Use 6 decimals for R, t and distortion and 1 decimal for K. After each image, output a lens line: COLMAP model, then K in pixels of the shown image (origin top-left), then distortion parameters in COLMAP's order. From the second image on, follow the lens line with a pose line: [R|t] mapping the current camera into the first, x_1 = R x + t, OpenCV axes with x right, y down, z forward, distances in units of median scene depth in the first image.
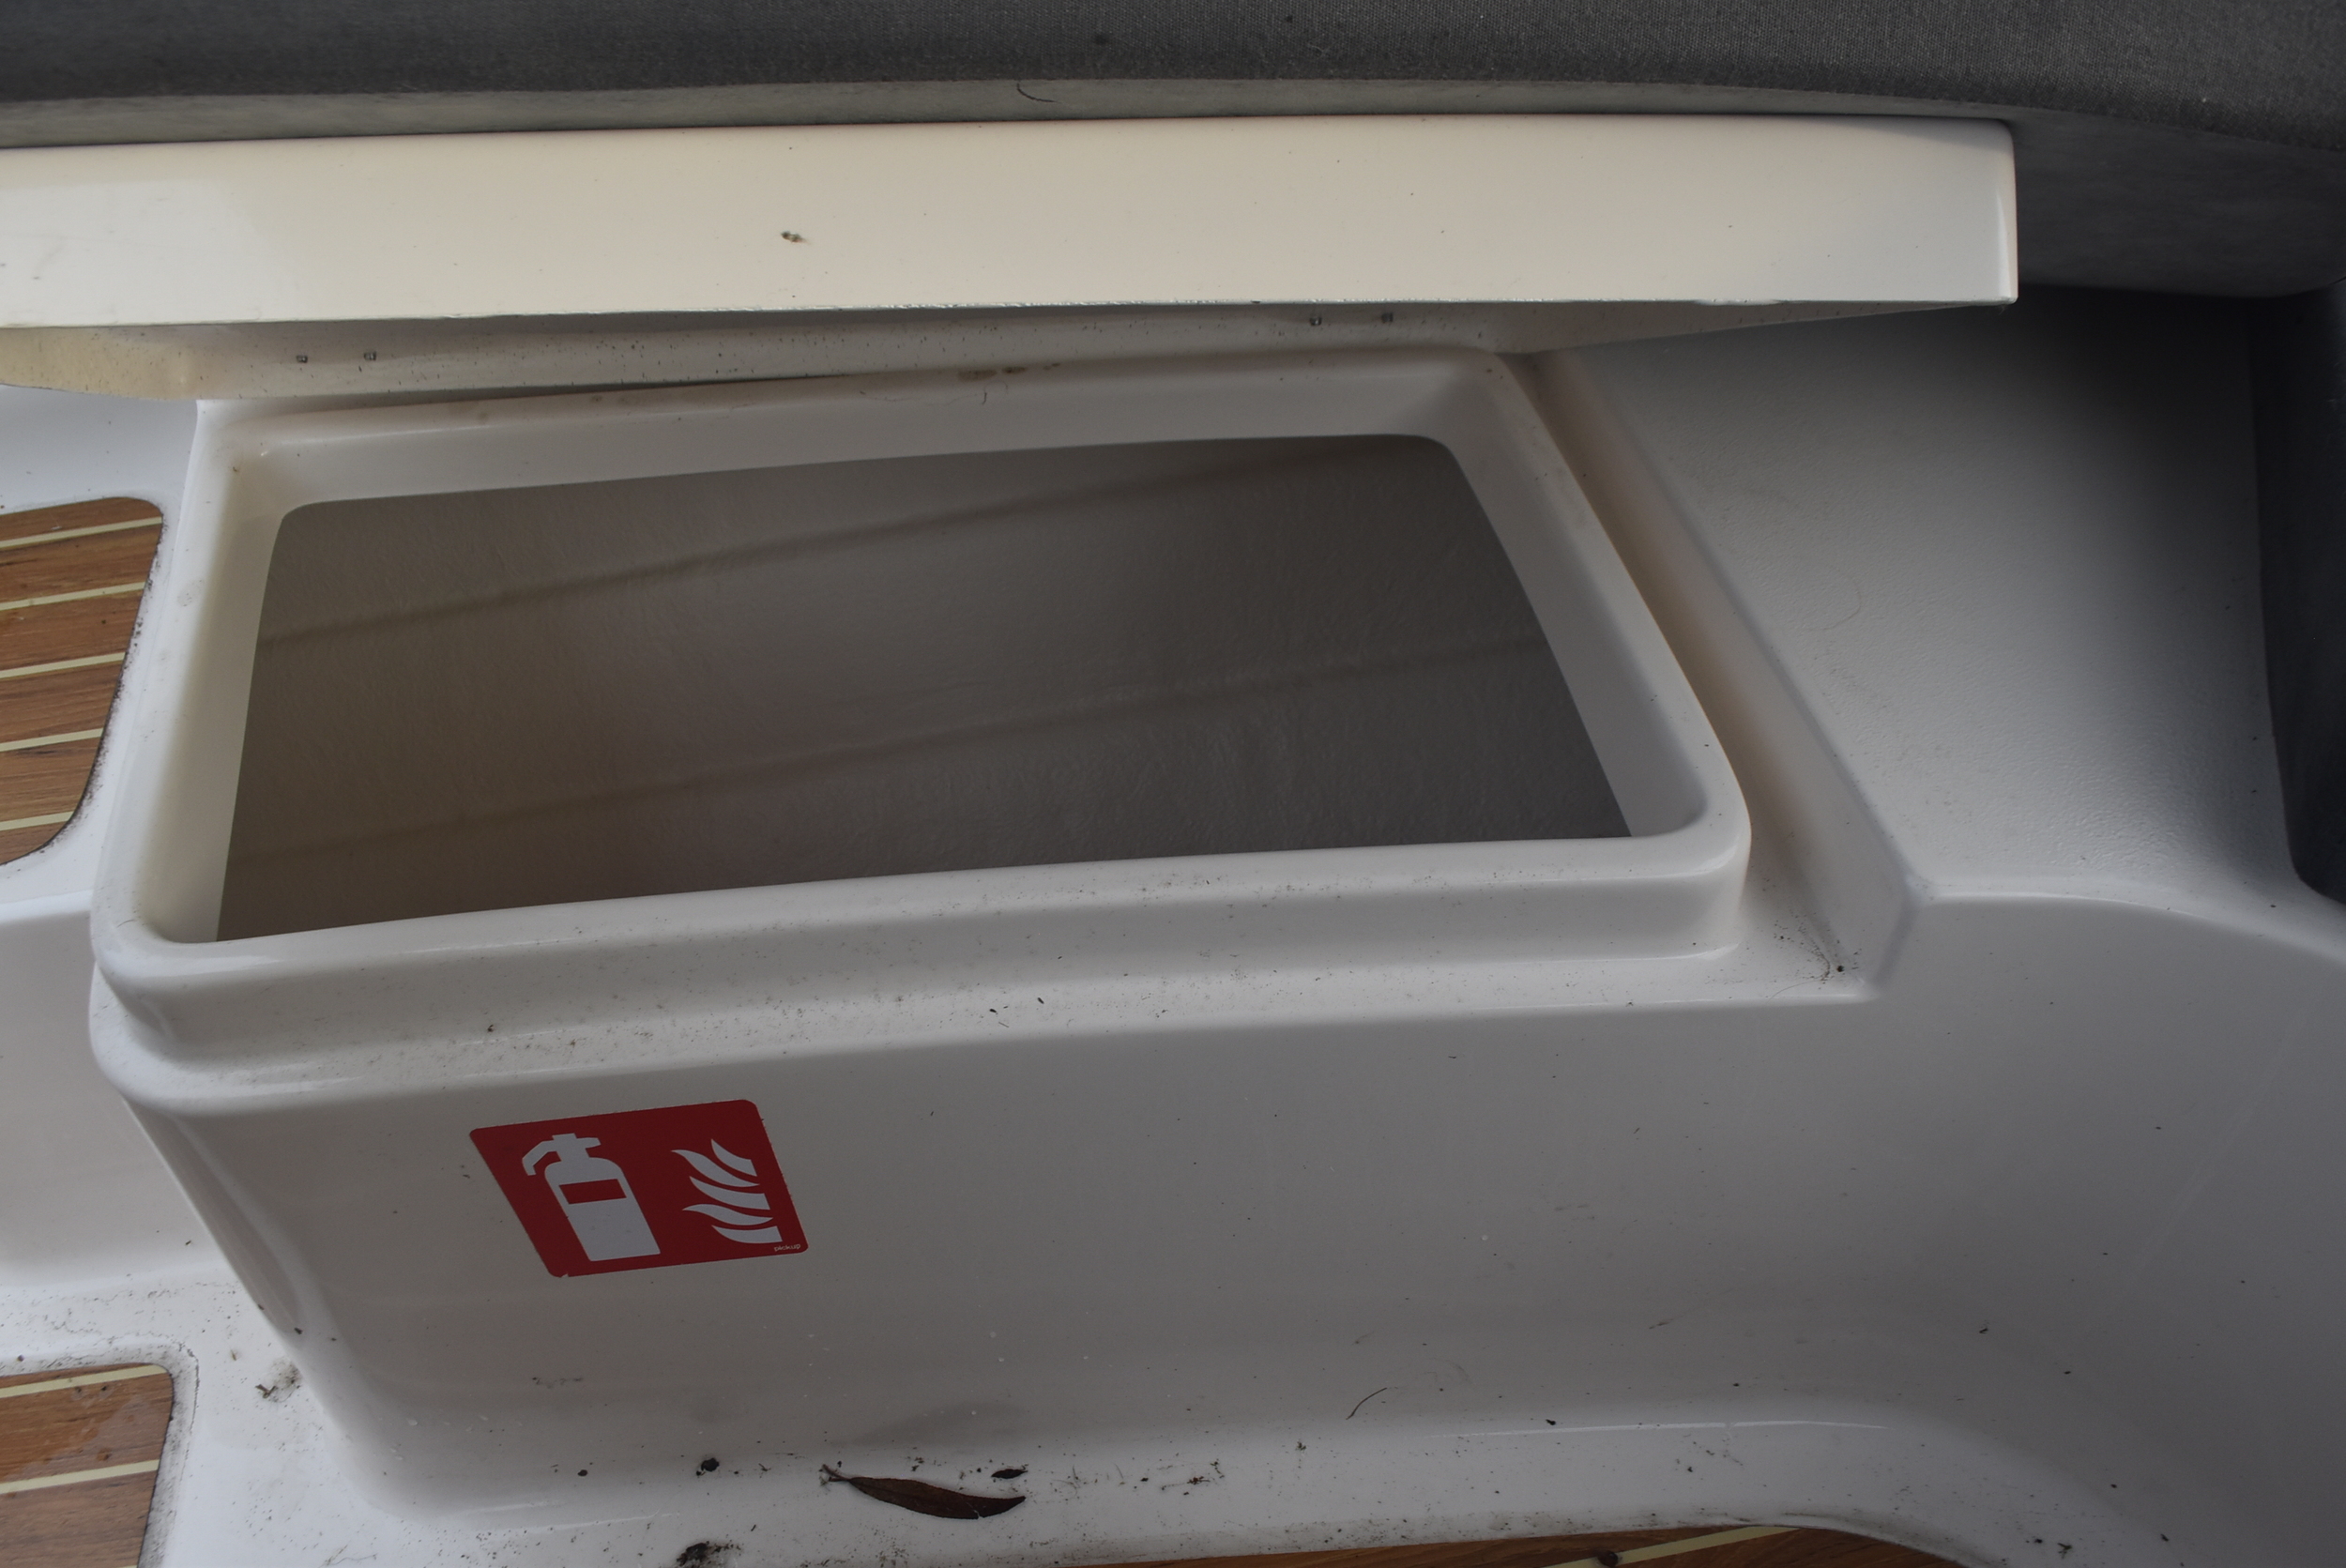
lens RADIAL K [[1904.4, 0, 1174.4], [0, 1904.4, 784.2], [0, 0, 1]] dist [-0.075260, 0.014898]
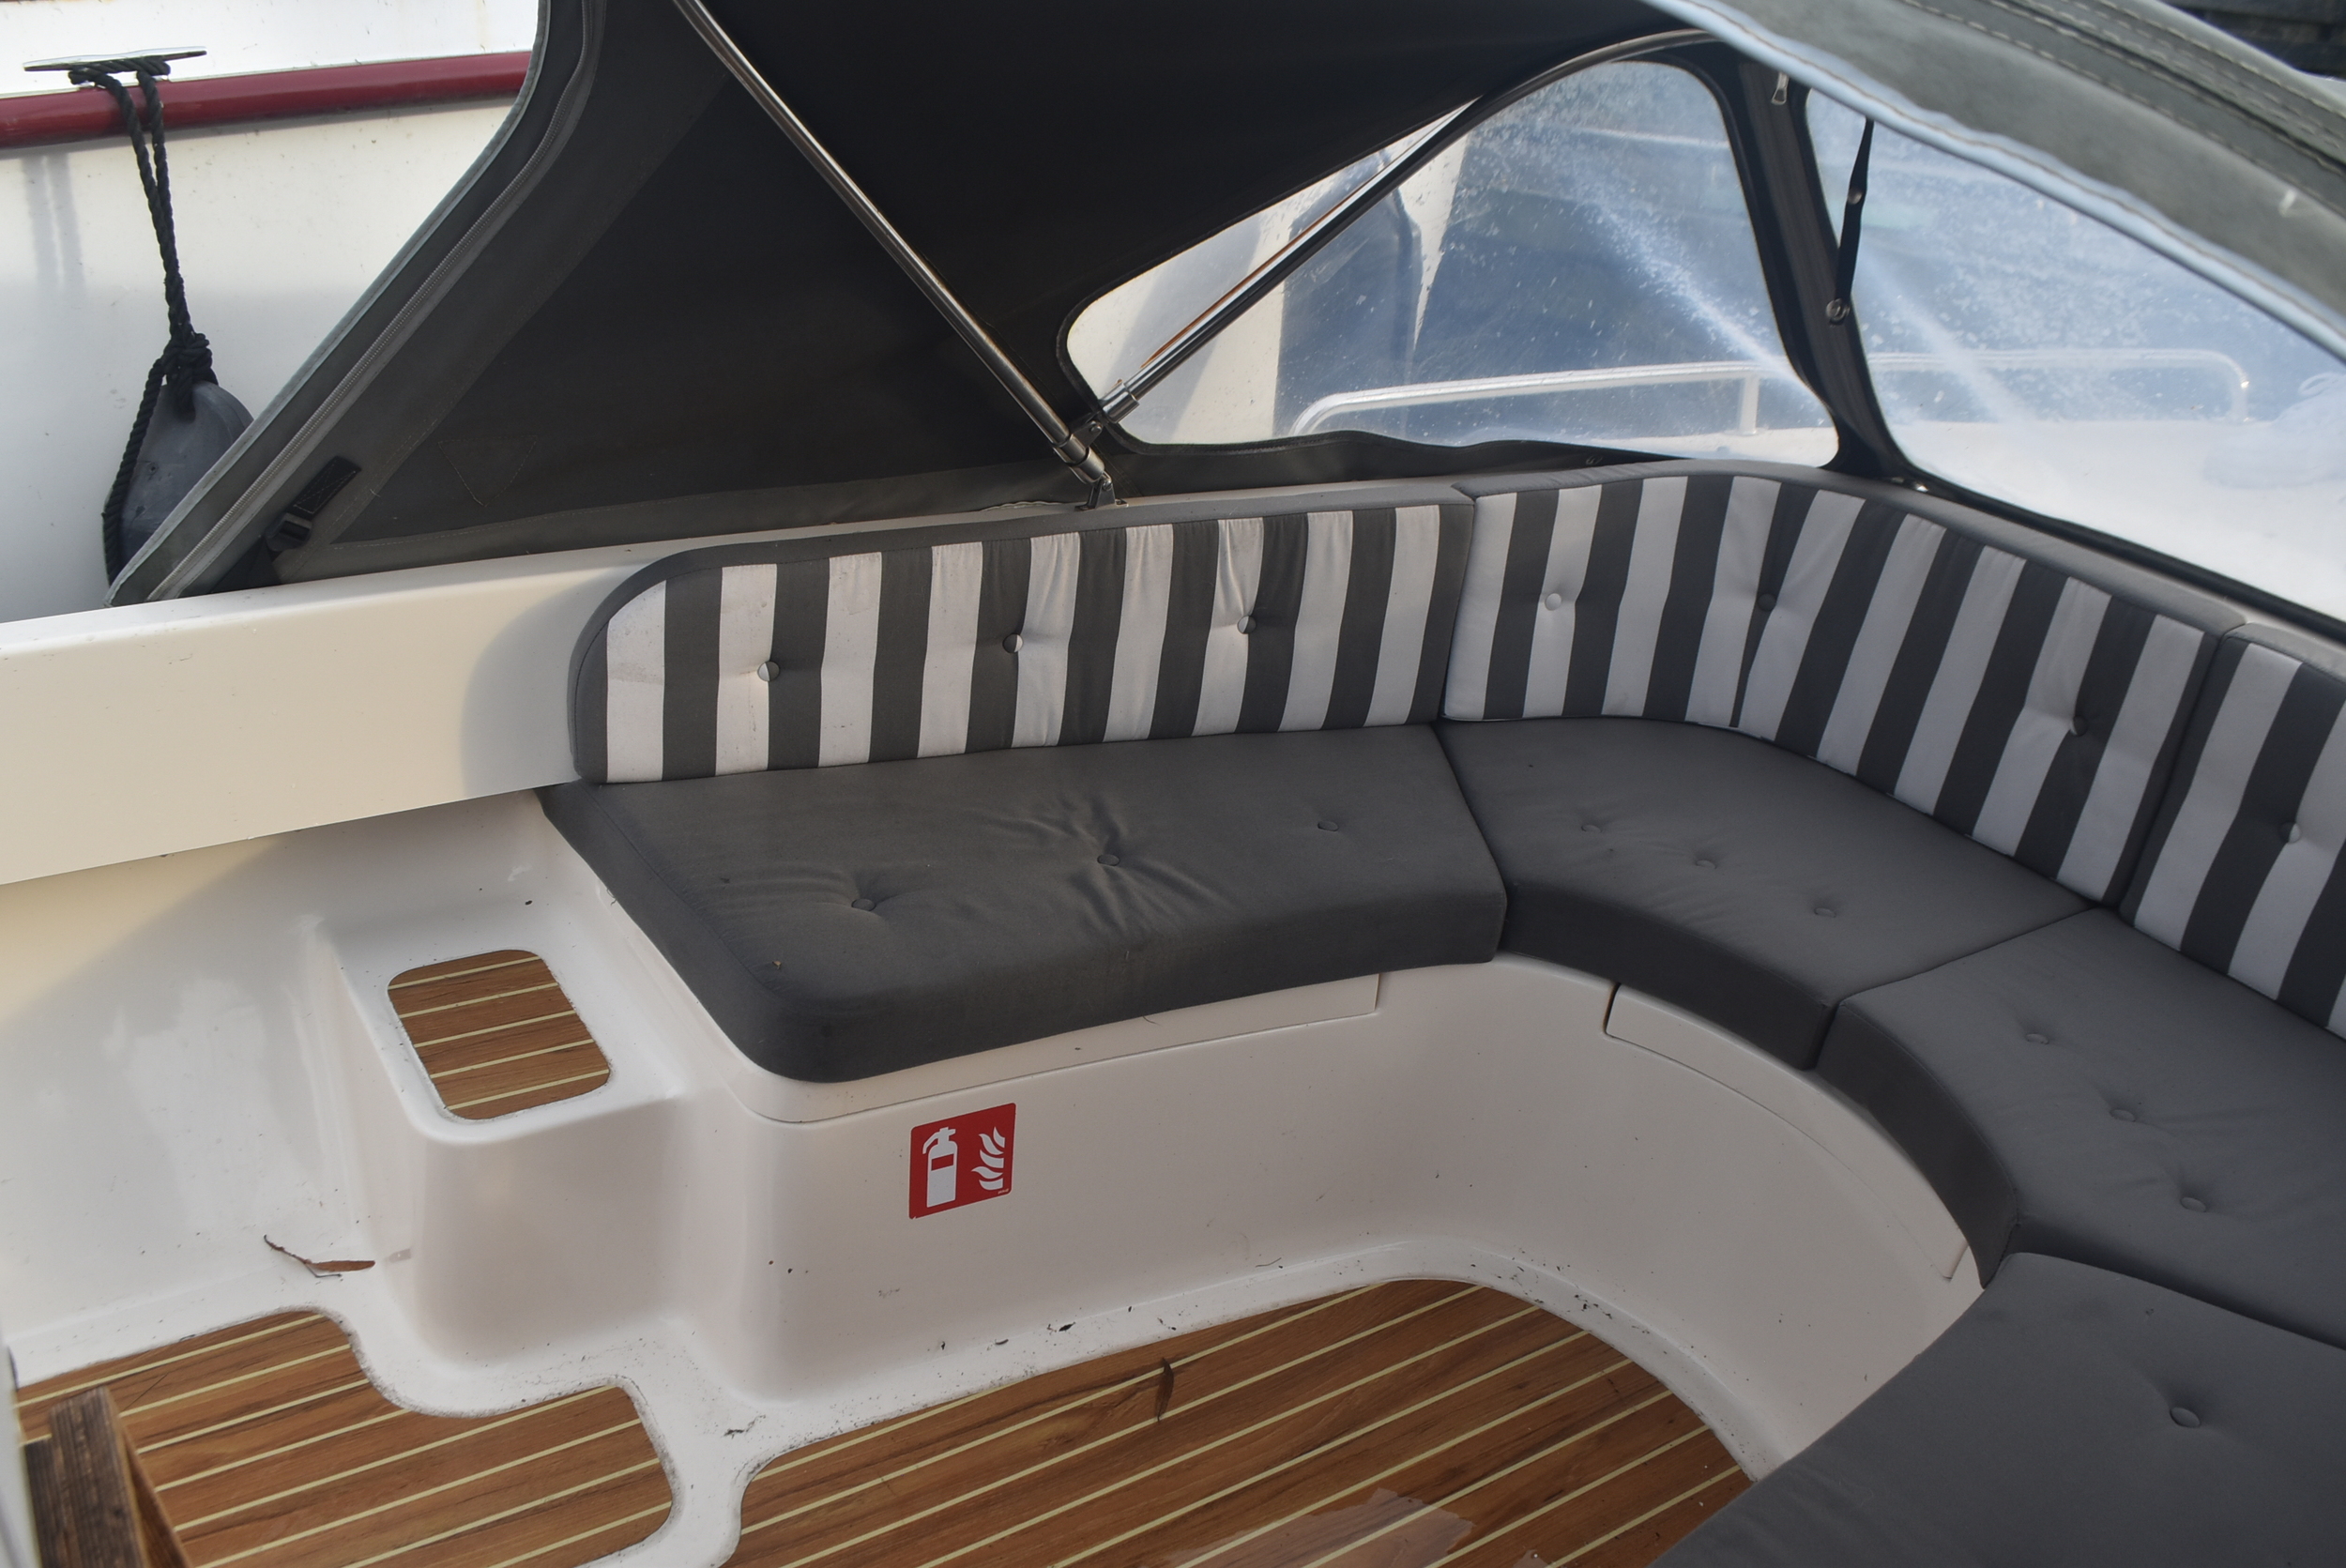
lens RADIAL K [[1904.4, 0, 1169.5], [0, 1904.4, 792.1], [0, 0, 1]] dist [-0.075260, 0.014898]
pose [[0.902801, -0.053307, 0.426742, -1.031754], [0.190788, 0.938942, -0.286335, 0.509709], [-0.385423, 0.339920, 0.857848, -1.320870]]
